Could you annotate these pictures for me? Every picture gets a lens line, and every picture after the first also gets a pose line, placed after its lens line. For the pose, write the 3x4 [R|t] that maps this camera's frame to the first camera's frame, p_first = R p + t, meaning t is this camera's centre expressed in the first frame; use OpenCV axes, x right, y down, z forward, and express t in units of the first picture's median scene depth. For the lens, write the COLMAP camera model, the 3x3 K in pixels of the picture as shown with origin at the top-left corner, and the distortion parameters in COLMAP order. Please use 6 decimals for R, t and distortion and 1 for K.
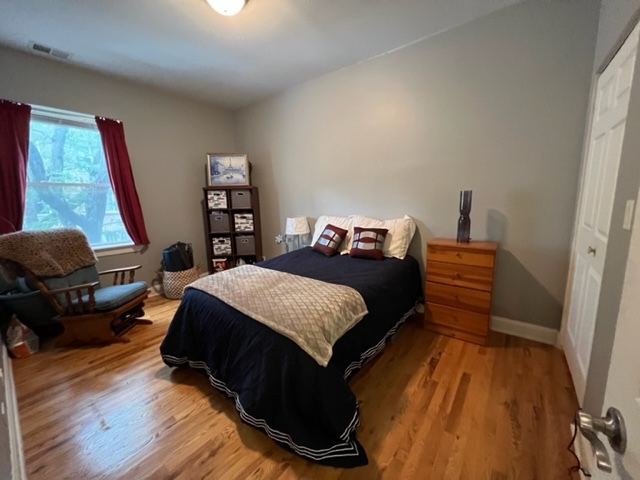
lens RADIAL K [[256.2, 0, 322.4], [0, 256.2, 240.1], [0, 0, 1]] dist [-0.000438, 0.000075]
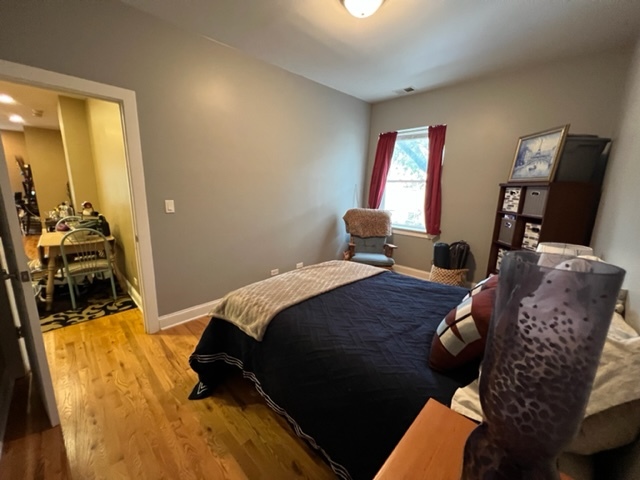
lens RADIAL K [[256.7, 0, 318.5], [0, 256.7, 240.5], [0, 0, 1]] dist [-0.001287, -0.000276]
pose [[-0.117874, 0.222854, -0.967699, 0.407940], [-0.187030, 0.952070, 0.242037, -0.121832], [0.975257, 0.209518, -0.070544, 0.535409]]
